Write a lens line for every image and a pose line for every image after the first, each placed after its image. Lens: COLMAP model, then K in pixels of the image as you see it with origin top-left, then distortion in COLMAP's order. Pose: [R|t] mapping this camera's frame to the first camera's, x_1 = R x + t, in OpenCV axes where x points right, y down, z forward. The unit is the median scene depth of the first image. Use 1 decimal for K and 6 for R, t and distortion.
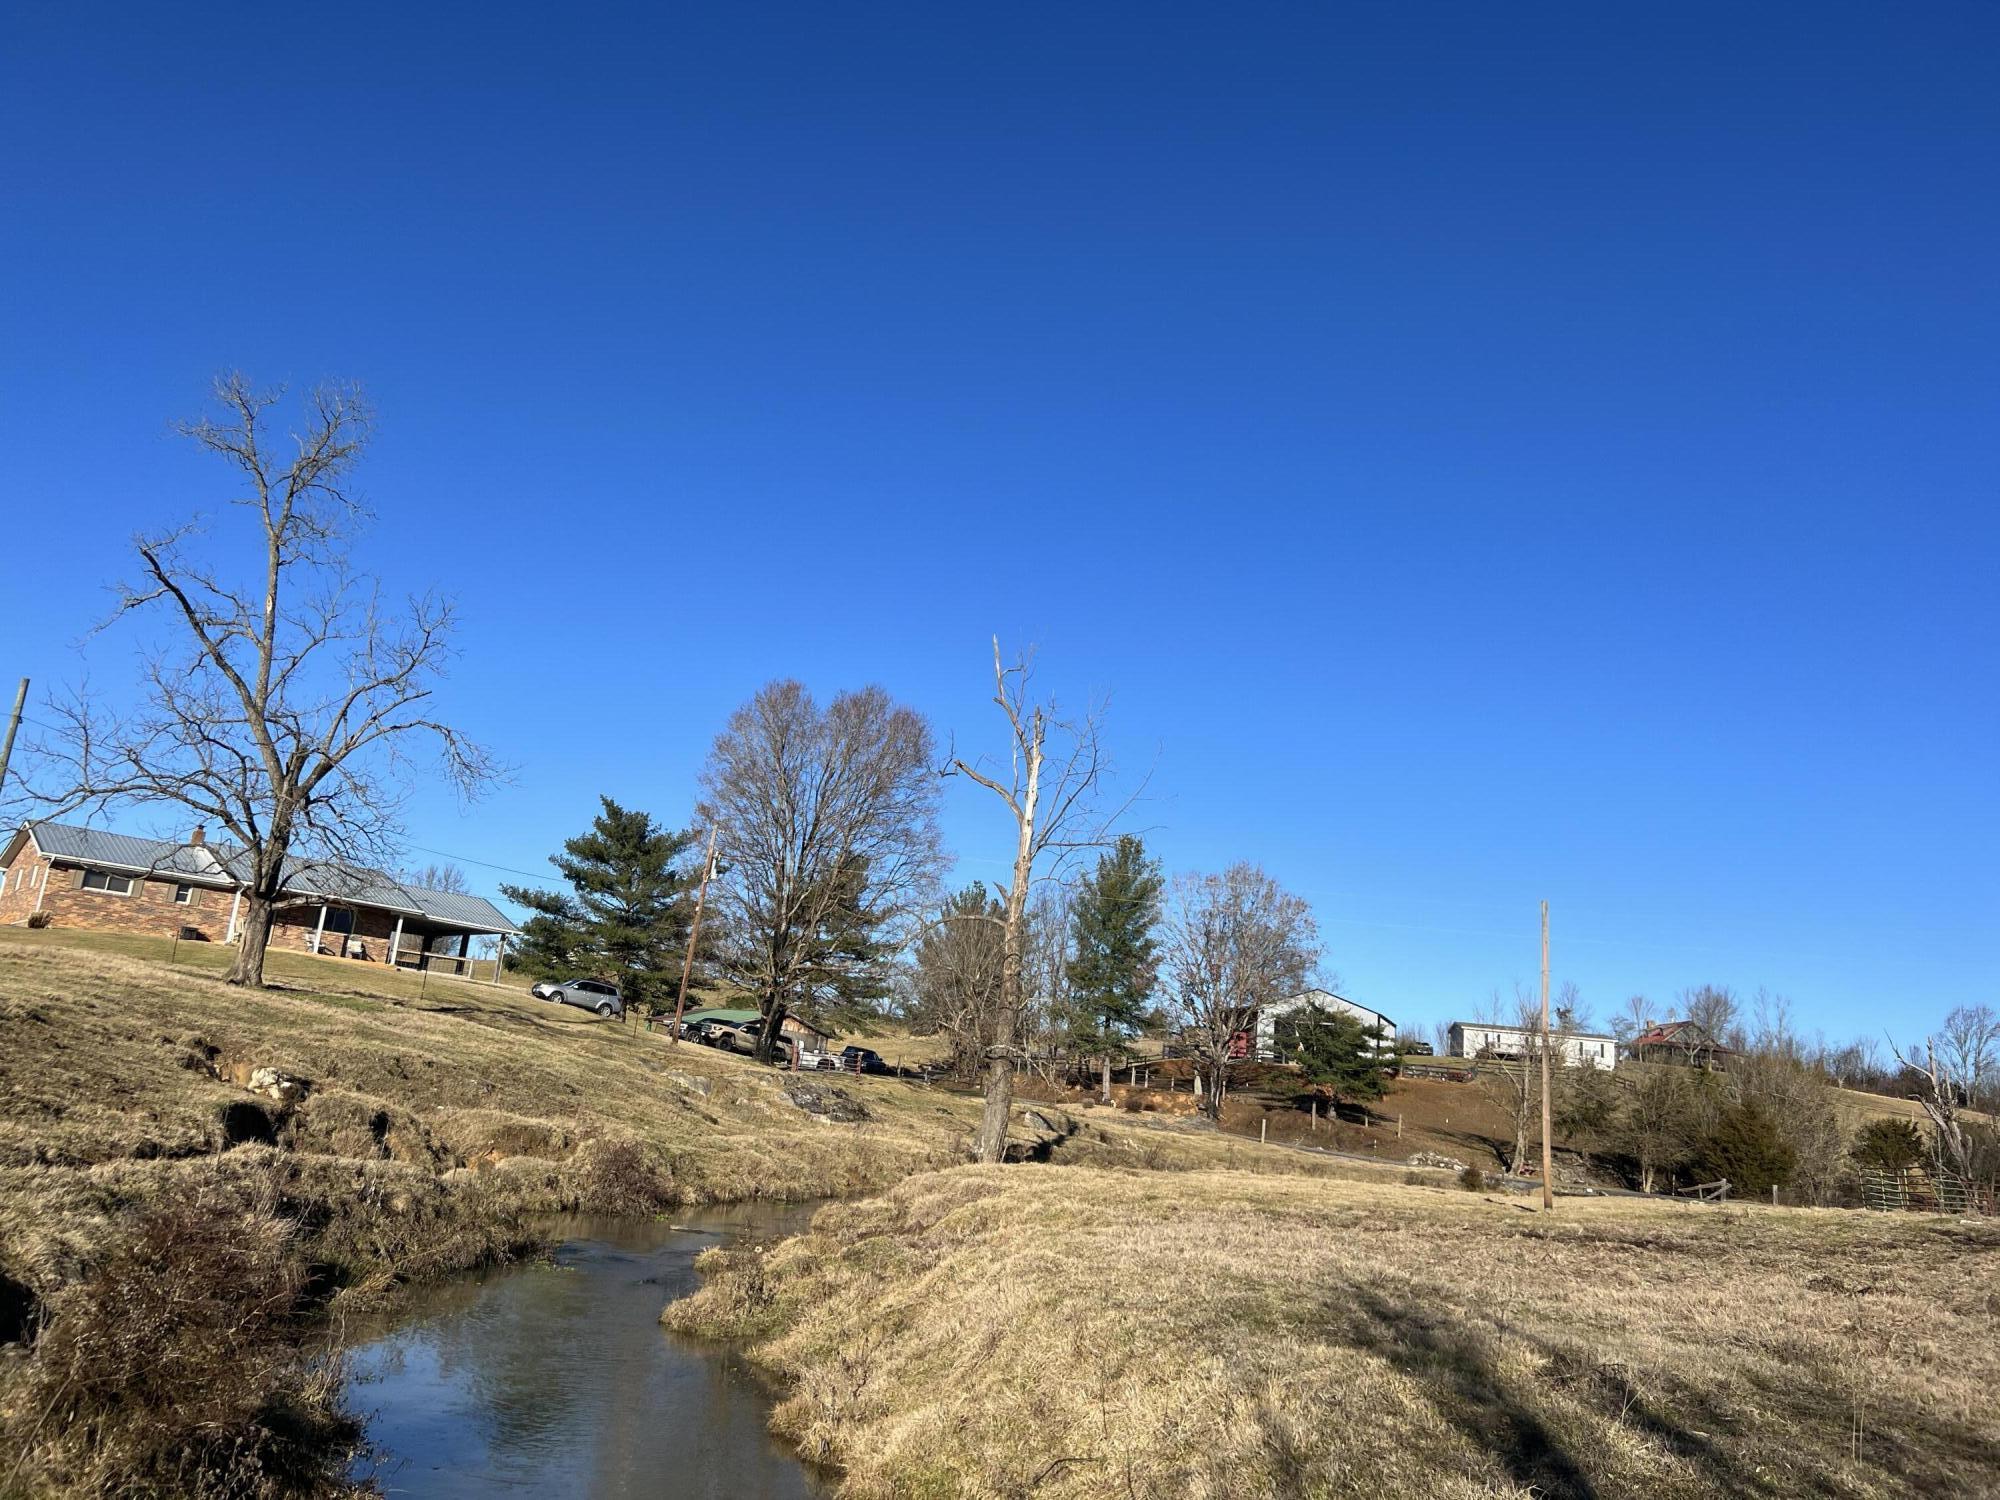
lens RADIAL K [[1505.5, 0, 991.7], [0, 1505.5, 723.4], [0, 0, 1]] dist [0.055404, -0.058855]
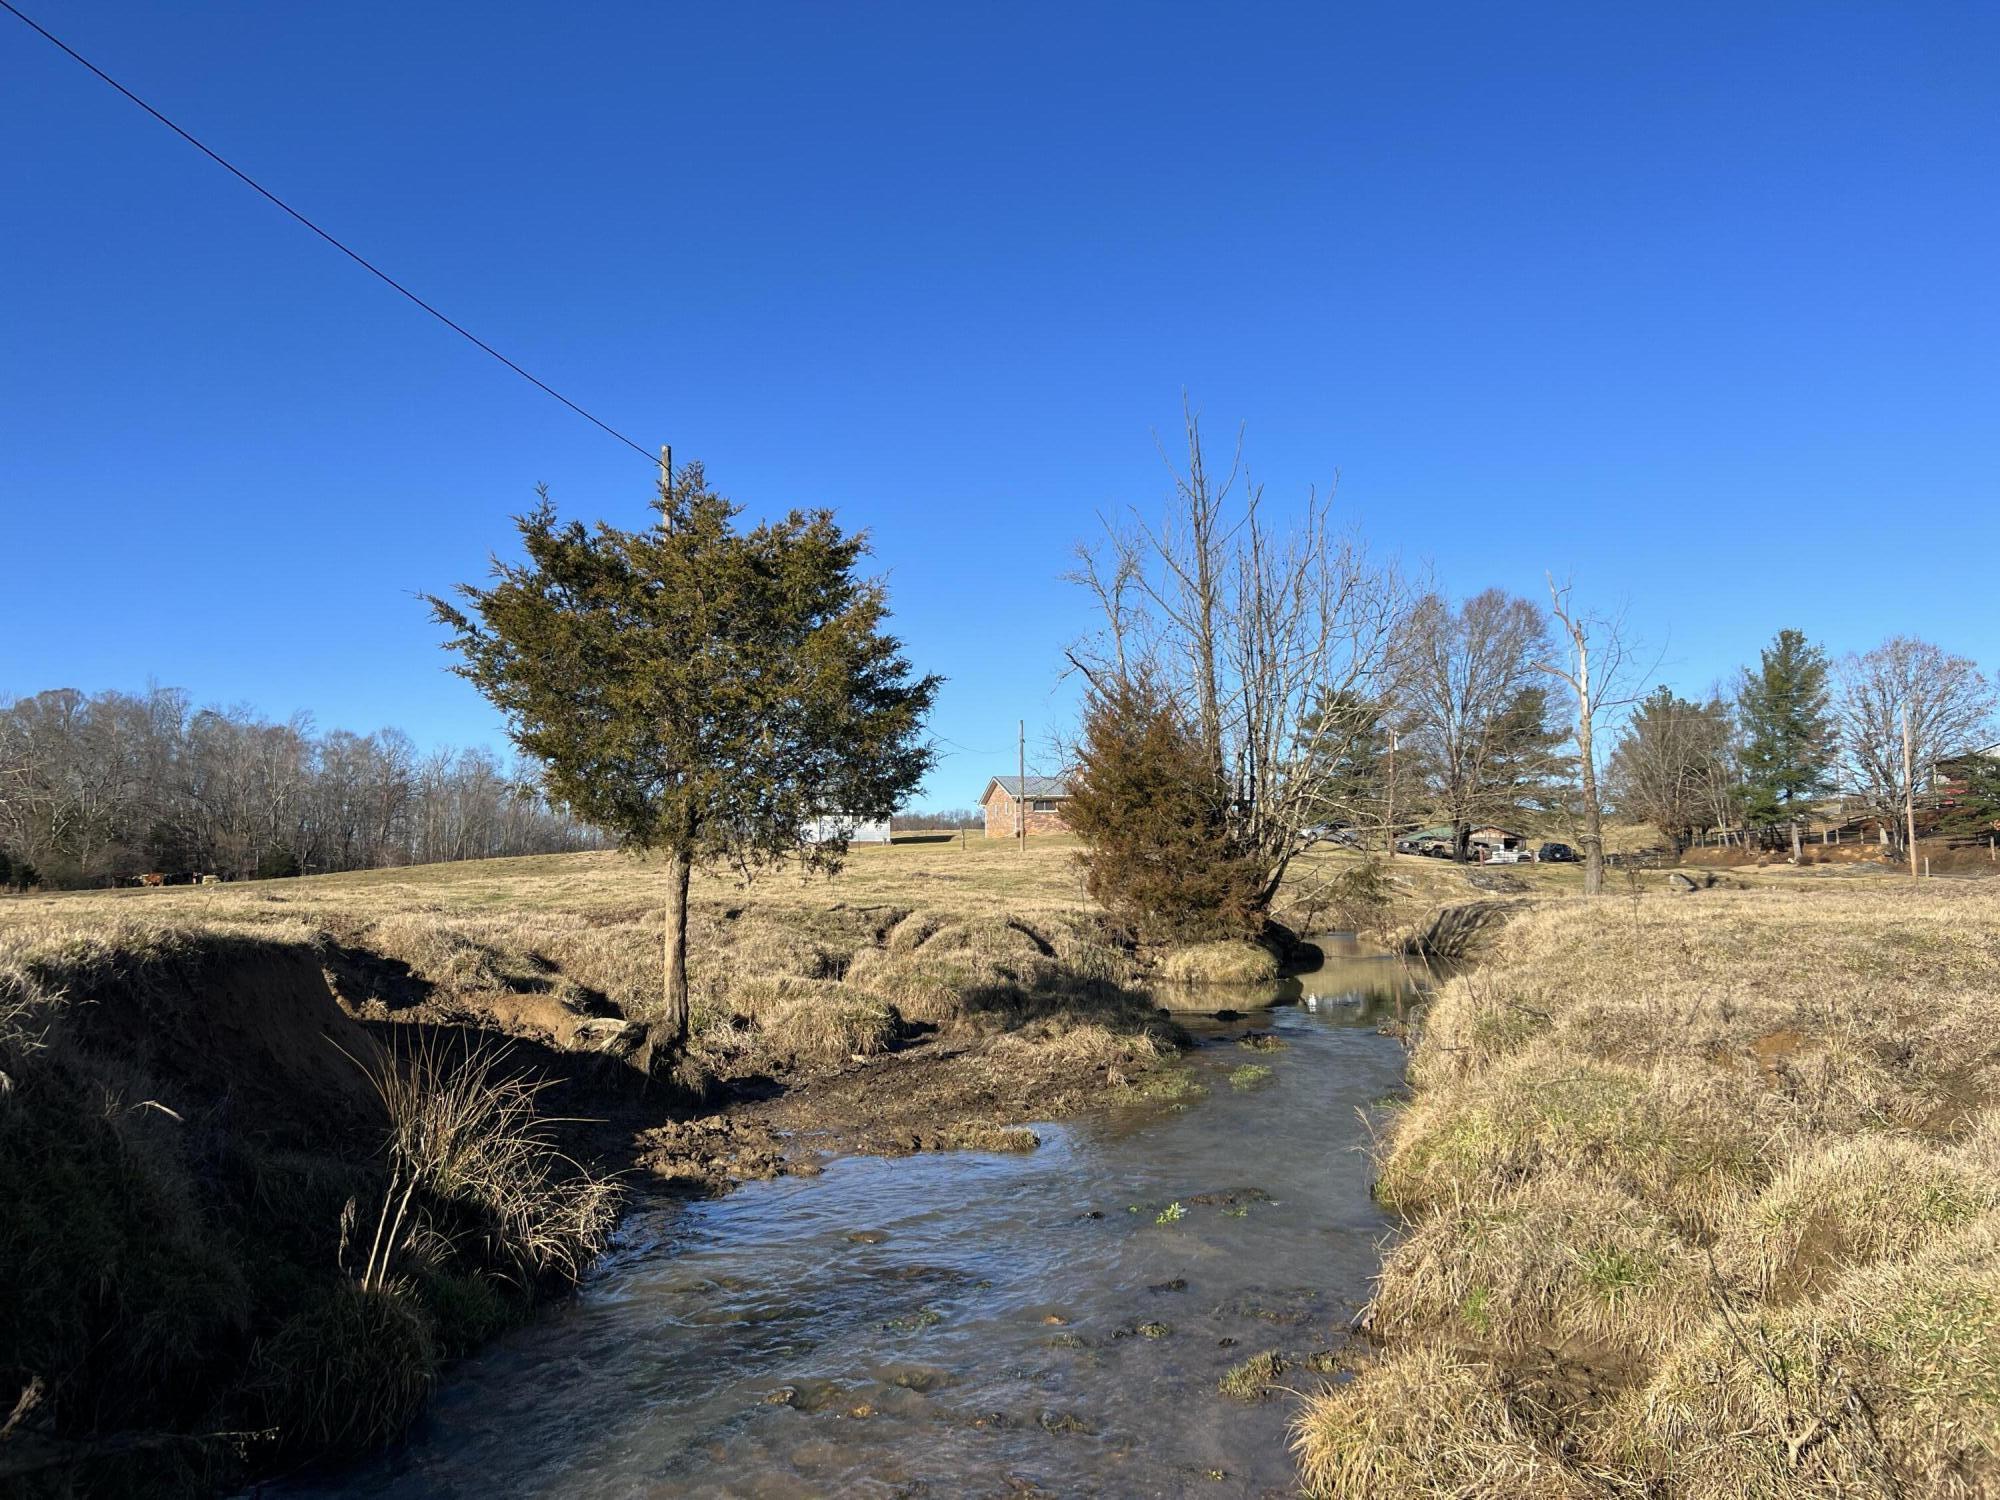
lens RADIAL K [[1505.5, 0, 980.9], [0, 1505.5, 750.7], [0, 0, 1]] dist [0.055404, -0.058855]
pose [[0.870685, -0.157677, -0.465881, 0.120420], [0.217715, 0.972922, 0.077603, -0.079447], [0.441030, -0.168997, 0.881438, -0.396879]]
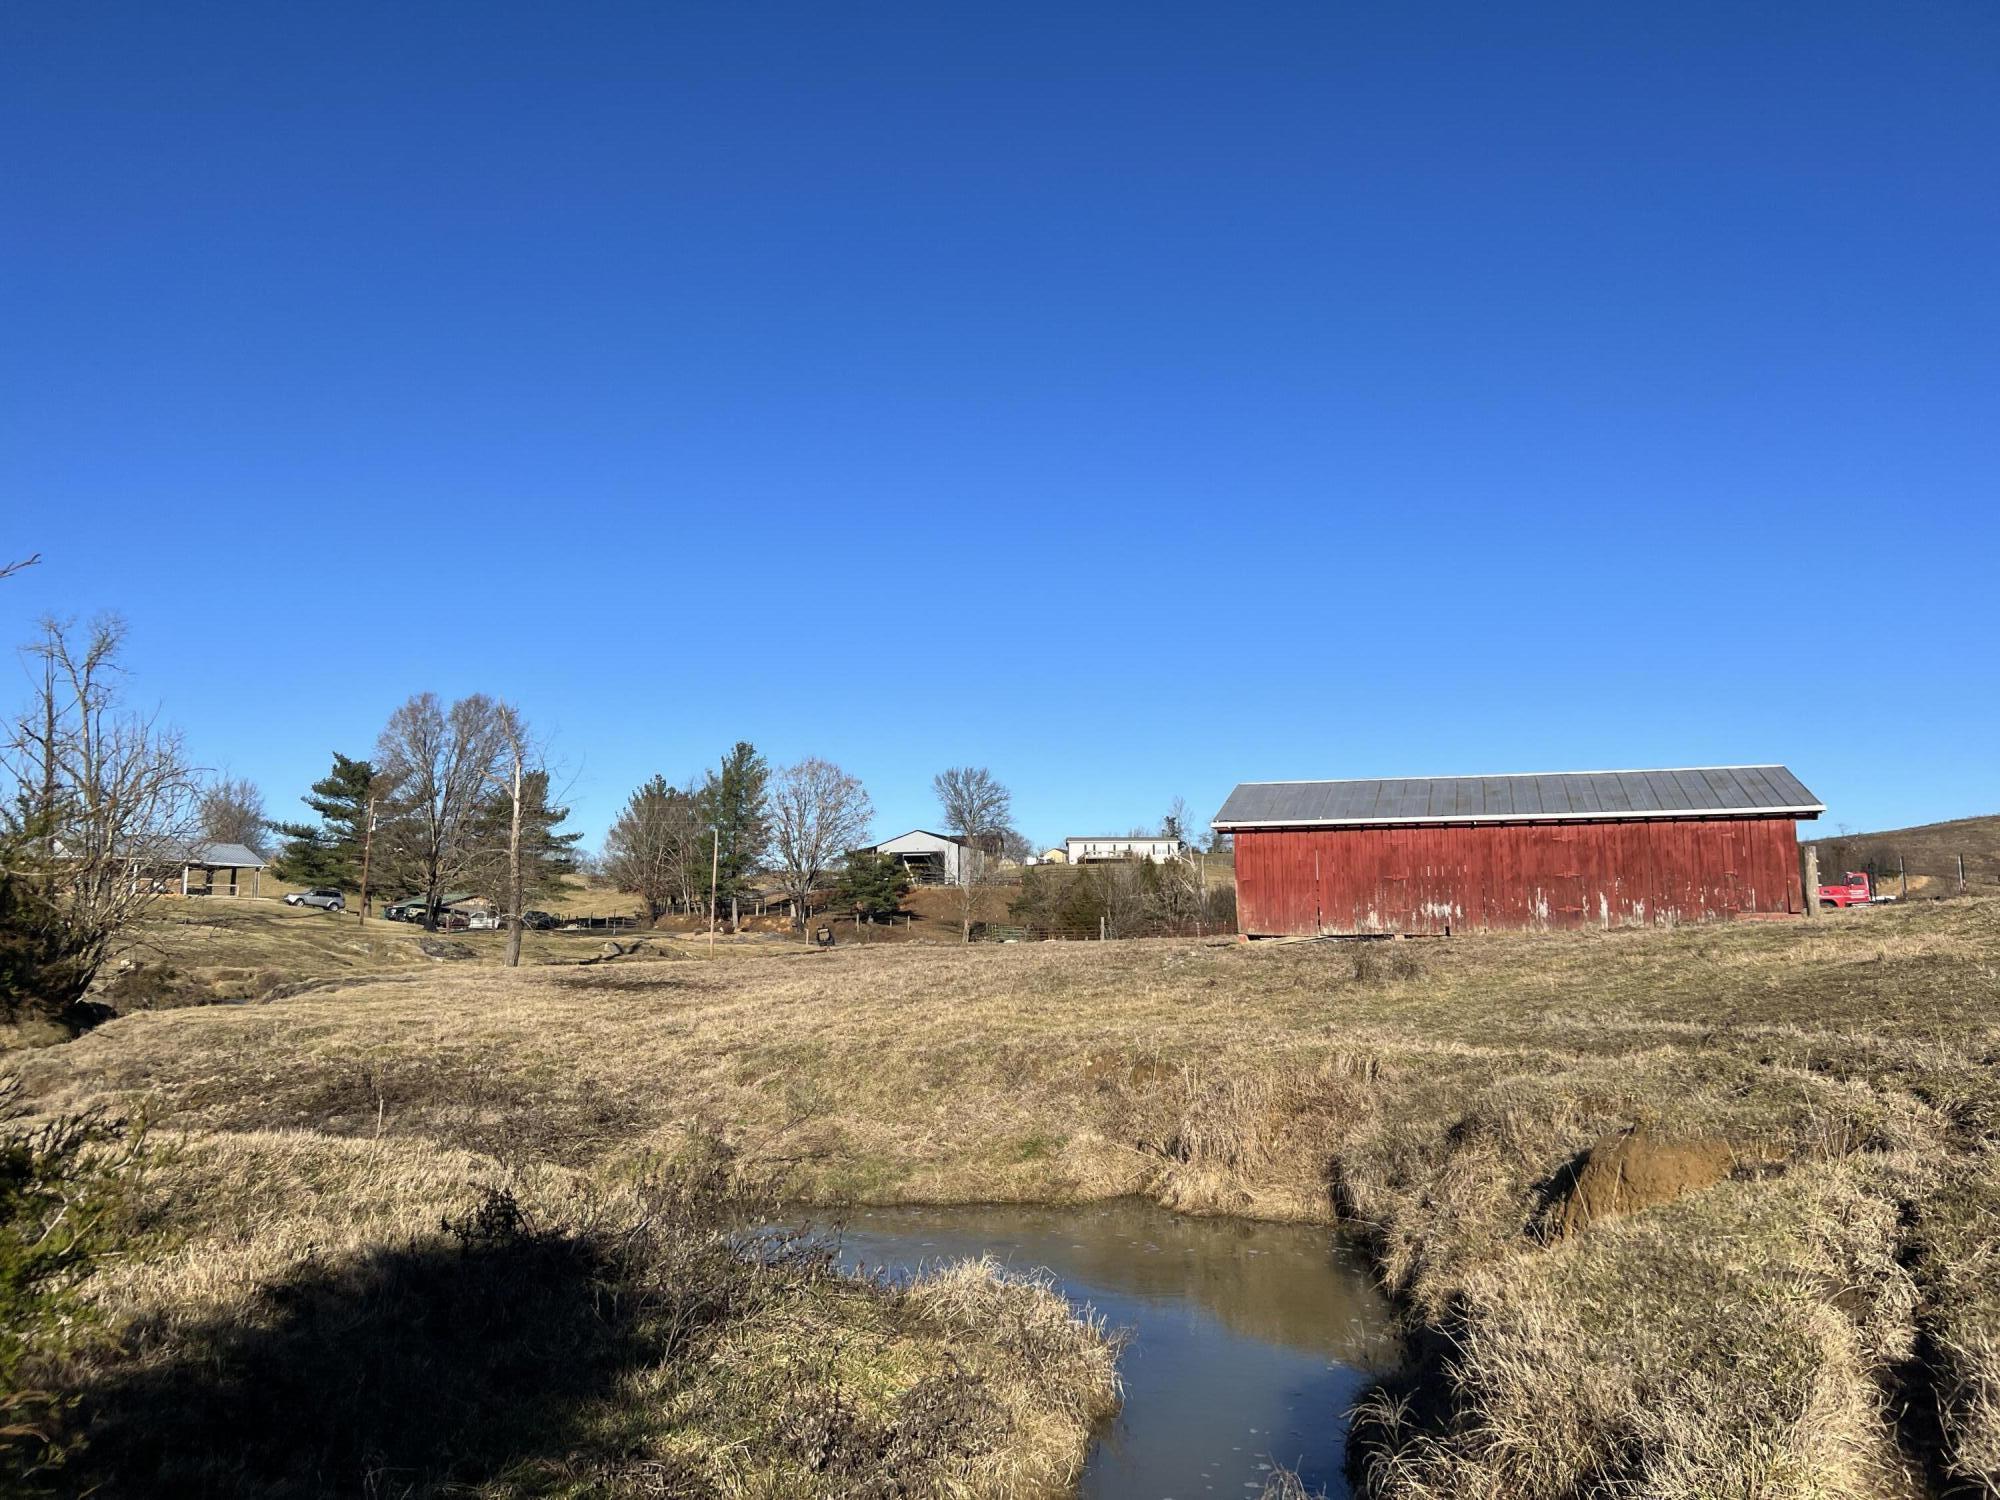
lens RADIAL K [[1505.5, 0, 1007.8], [0, 1505.5, 750.6], [0, 0, 1]] dist [0.055404, -0.058855]
pose [[0.989873, -0.087099, 0.112094, 0.258224], [0.071628, 0.988209, 0.135323, -0.126566], [-0.122559, -0.125923, 0.984440, -0.582020]]
